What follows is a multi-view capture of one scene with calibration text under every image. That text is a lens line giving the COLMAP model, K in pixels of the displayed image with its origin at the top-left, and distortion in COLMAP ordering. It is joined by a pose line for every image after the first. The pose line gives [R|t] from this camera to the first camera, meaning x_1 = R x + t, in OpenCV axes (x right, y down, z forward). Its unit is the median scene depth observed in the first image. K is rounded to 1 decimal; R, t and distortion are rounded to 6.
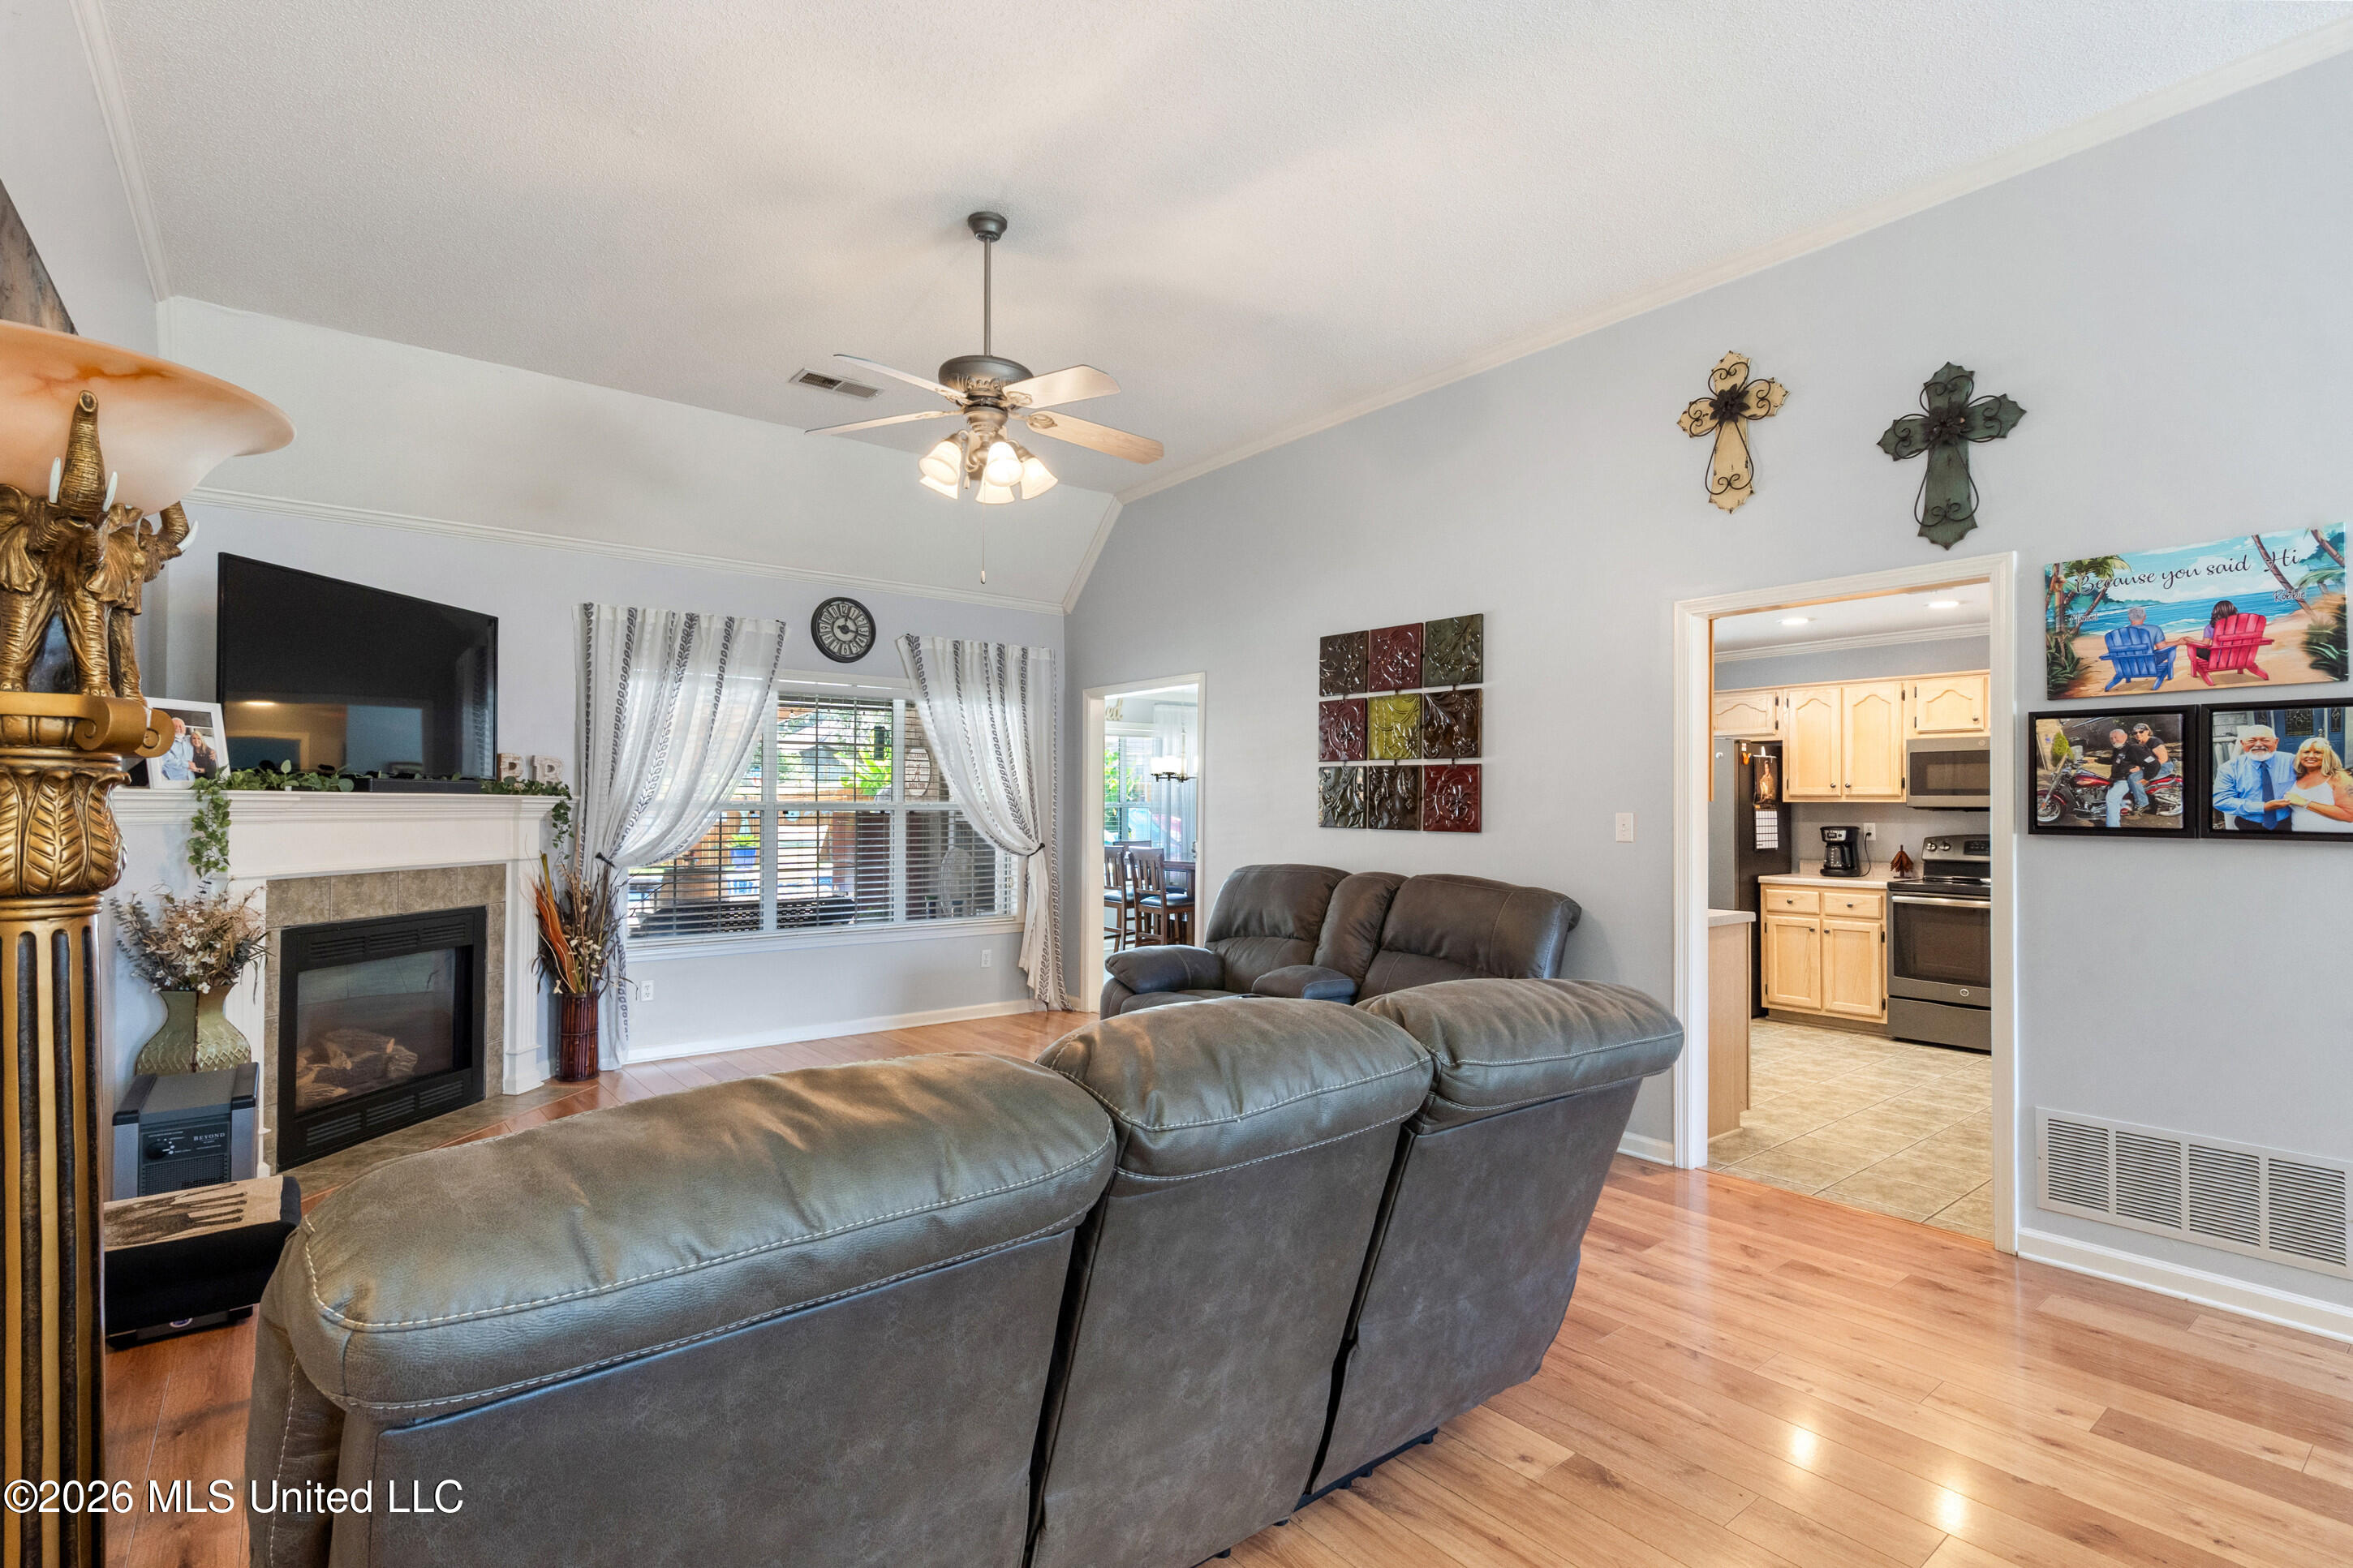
lens RADIAL K [[1096.3, 0, 1169.2], [0, 1096.3, 790.4], [0, 0, 1]] dist [-0.001111, 0.001011]
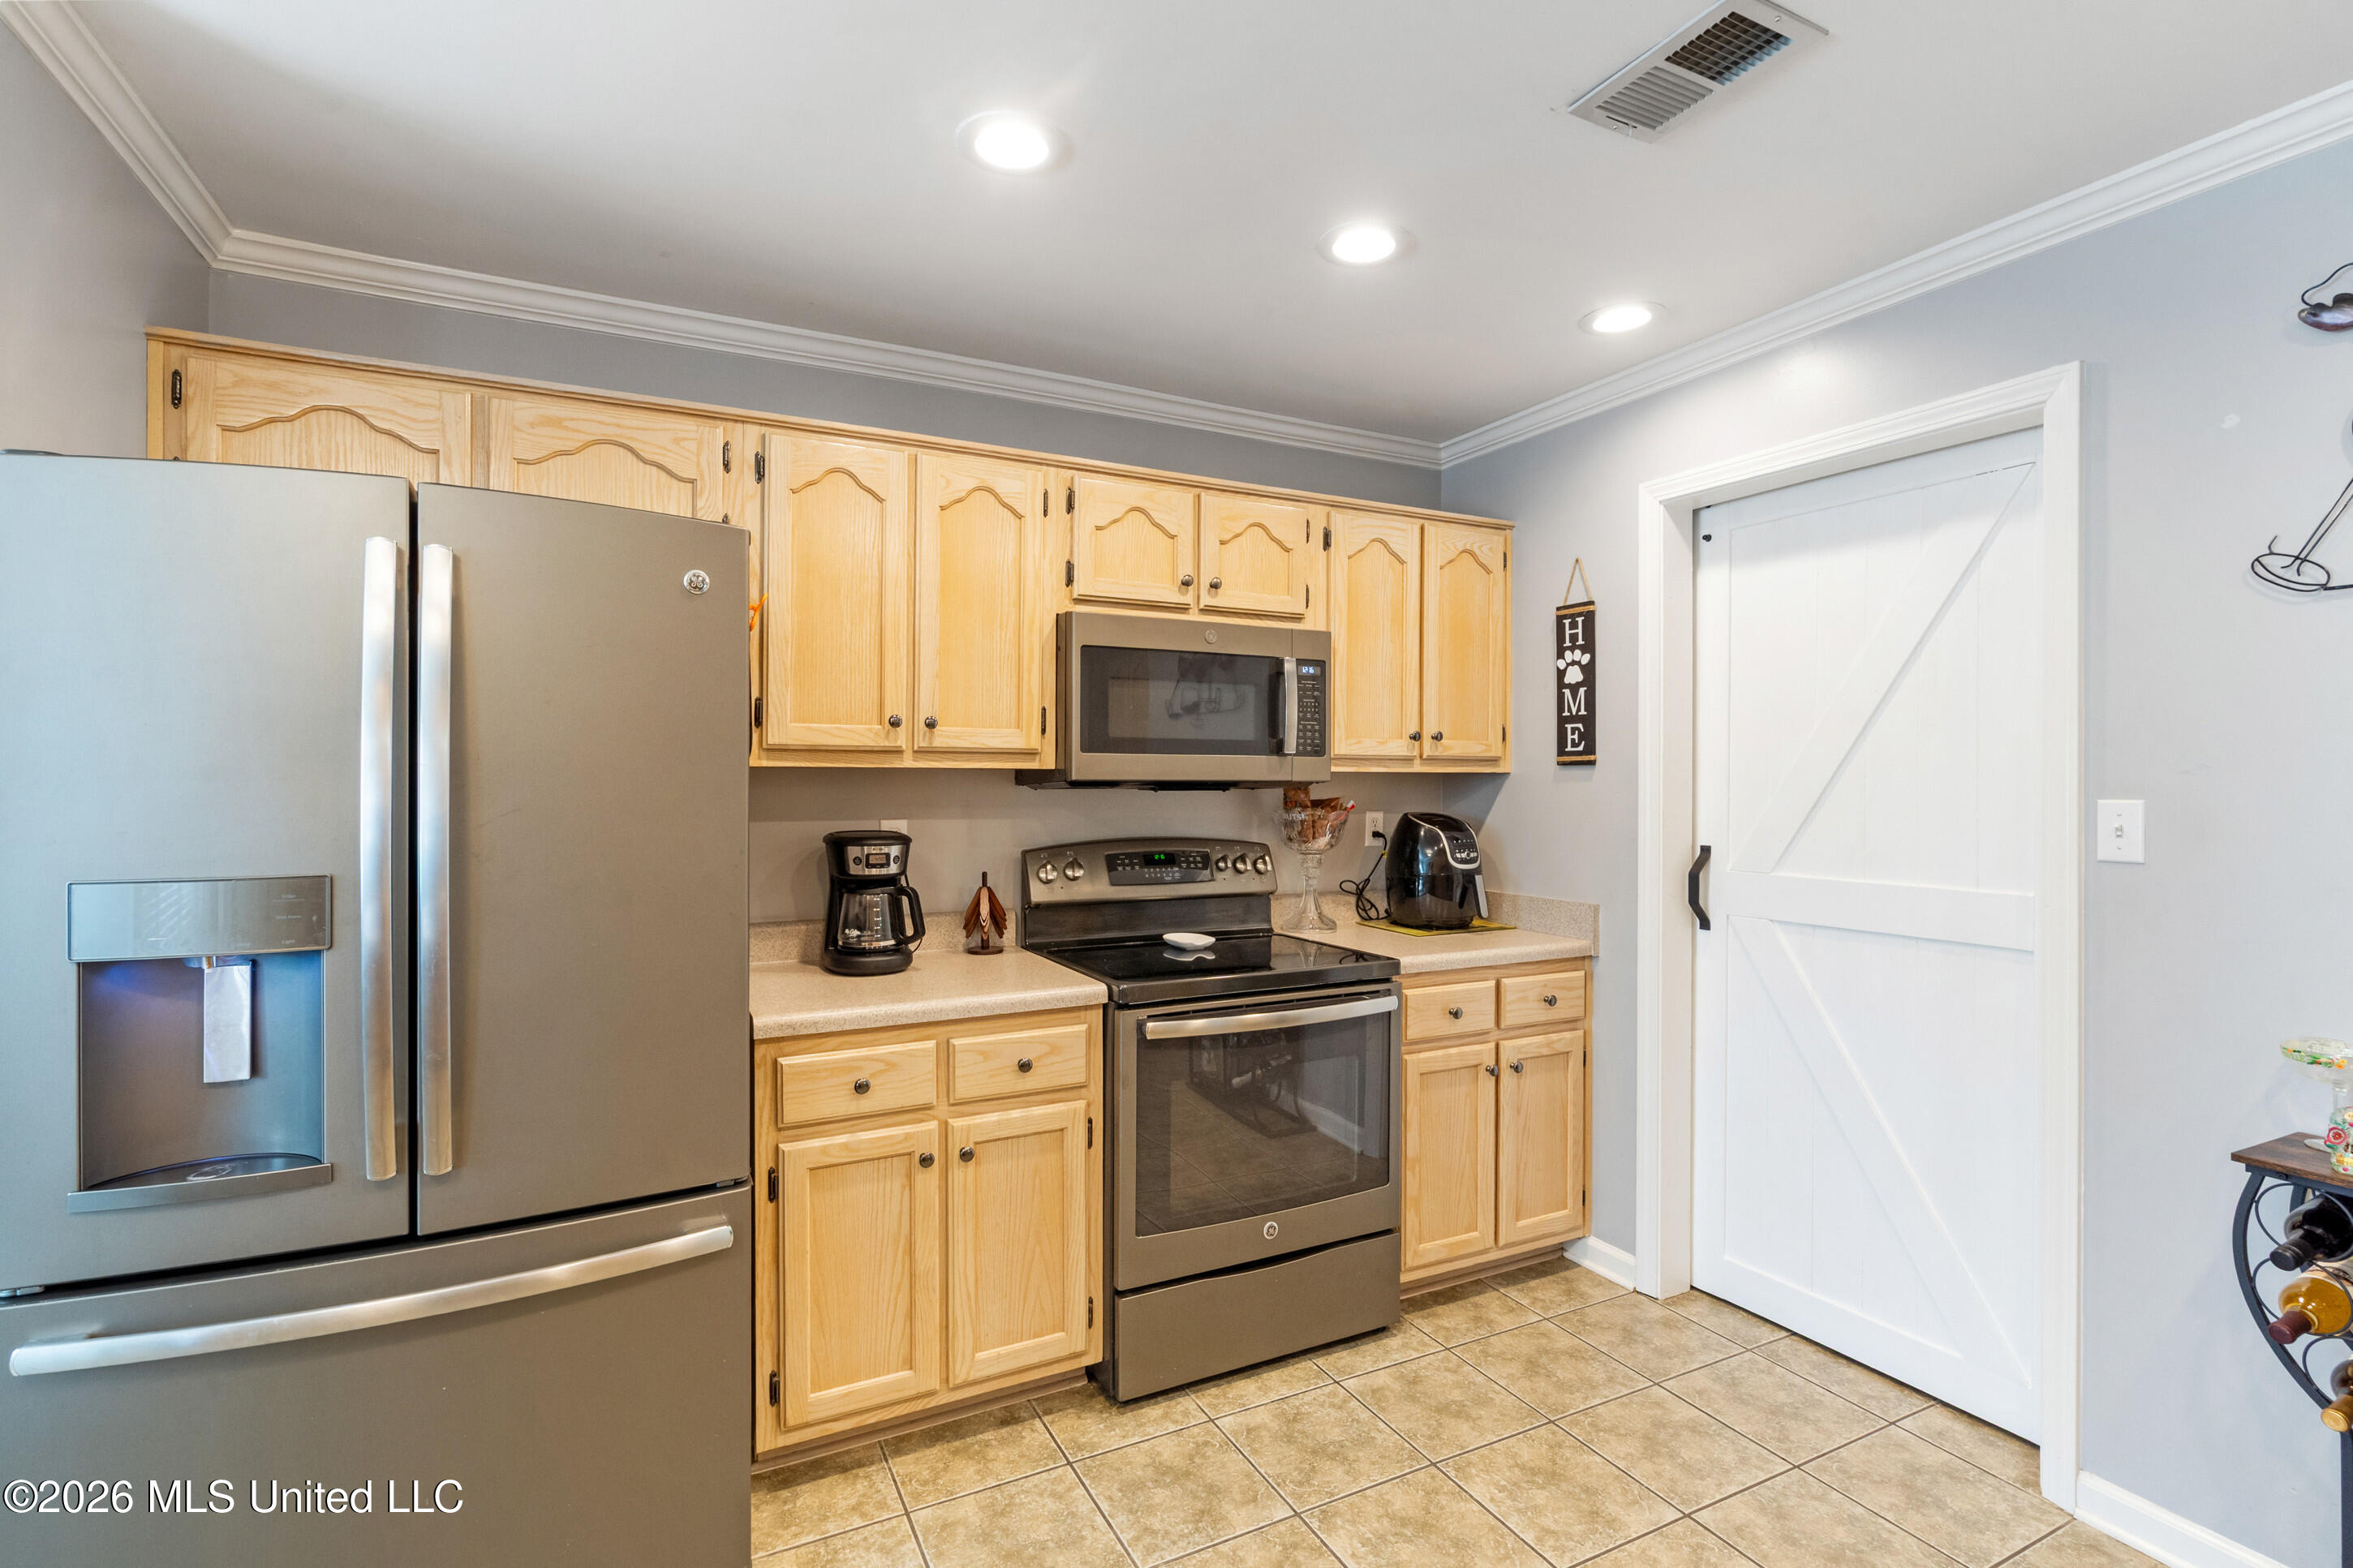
lens RADIAL K [[1096.3, 0, 1174.0], [0, 1096.3, 765.3], [0, 0, 1]] dist [-0.001111, 0.001011]
pose [[0.209919, 0.006507, 0.977697, 0.286300], [-0.012210, 0.999917, -0.004033, 0.010783], [-0.977643, -0.011091, 0.209981, 0.869130]]
